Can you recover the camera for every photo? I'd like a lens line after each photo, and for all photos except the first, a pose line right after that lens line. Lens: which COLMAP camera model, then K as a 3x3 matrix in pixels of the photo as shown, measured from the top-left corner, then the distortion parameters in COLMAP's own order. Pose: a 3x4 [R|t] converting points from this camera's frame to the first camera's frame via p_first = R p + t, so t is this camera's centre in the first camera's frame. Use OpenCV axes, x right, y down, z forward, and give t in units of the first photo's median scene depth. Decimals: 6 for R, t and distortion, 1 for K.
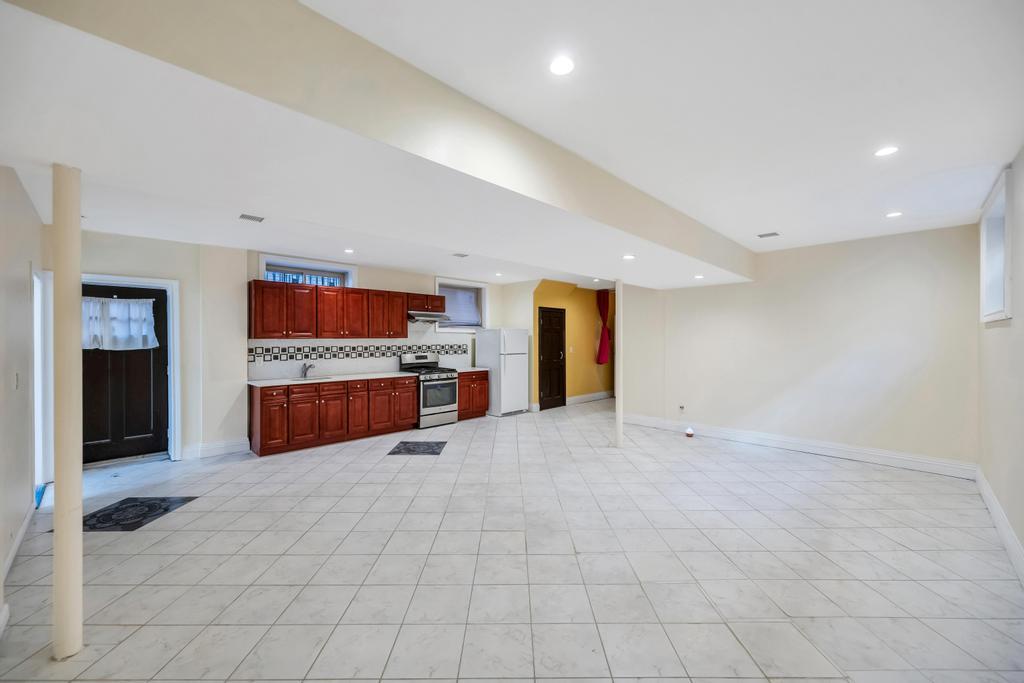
lens RADIAL K [[401.6, 0, 509.3], [0, 401.6, 342.4], [0, 0, 1]] dist [0.000057, 0.000172]
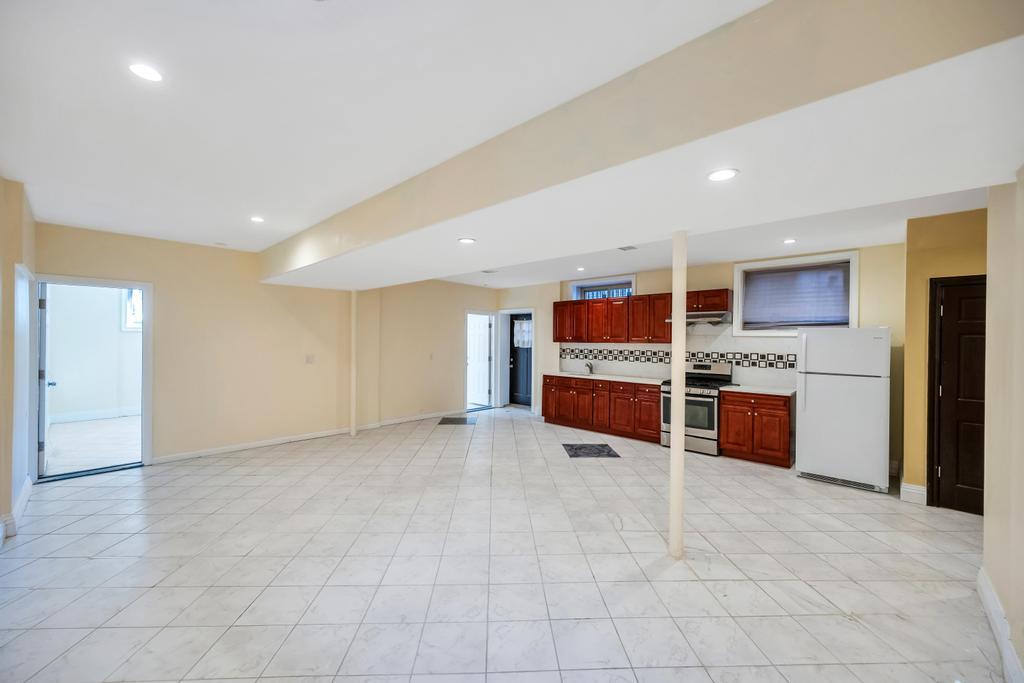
lens RADIAL K [[401.6, 0, 509.2], [0, 401.6, 340.3], [0, 0, 1]] dist [0.000057, 0.000172]
pose [[0.029377, -0.001828, -0.999567, 0.638113], [-0.022513, 0.999743, -0.002490, -0.006908], [0.999315, 0.022576, 0.029329, 0.620081]]
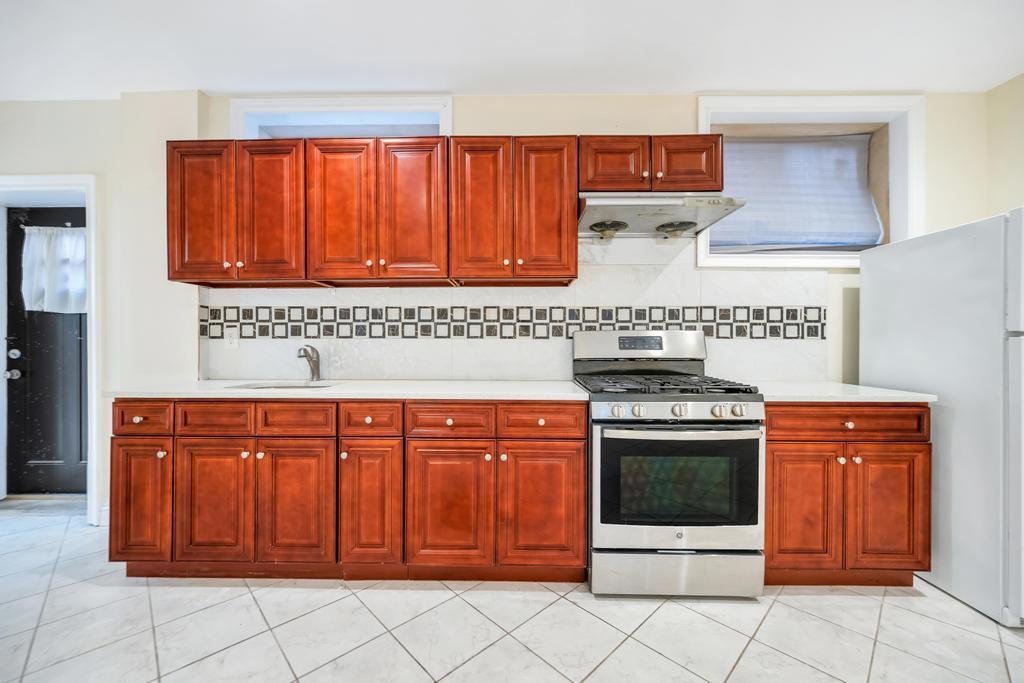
lens RADIAL K [[401.6, 0, 512.8], [0, 401.6, 344.9], [0, 0, 1]] dist [0.000057, 0.000172]
pose [[0.697965, 0.003847, -0.716122, -0.062776], [-0.008806, 0.999956, -0.003212, 0.044169], [0.716078, 0.008548, 0.697968, 0.750922]]
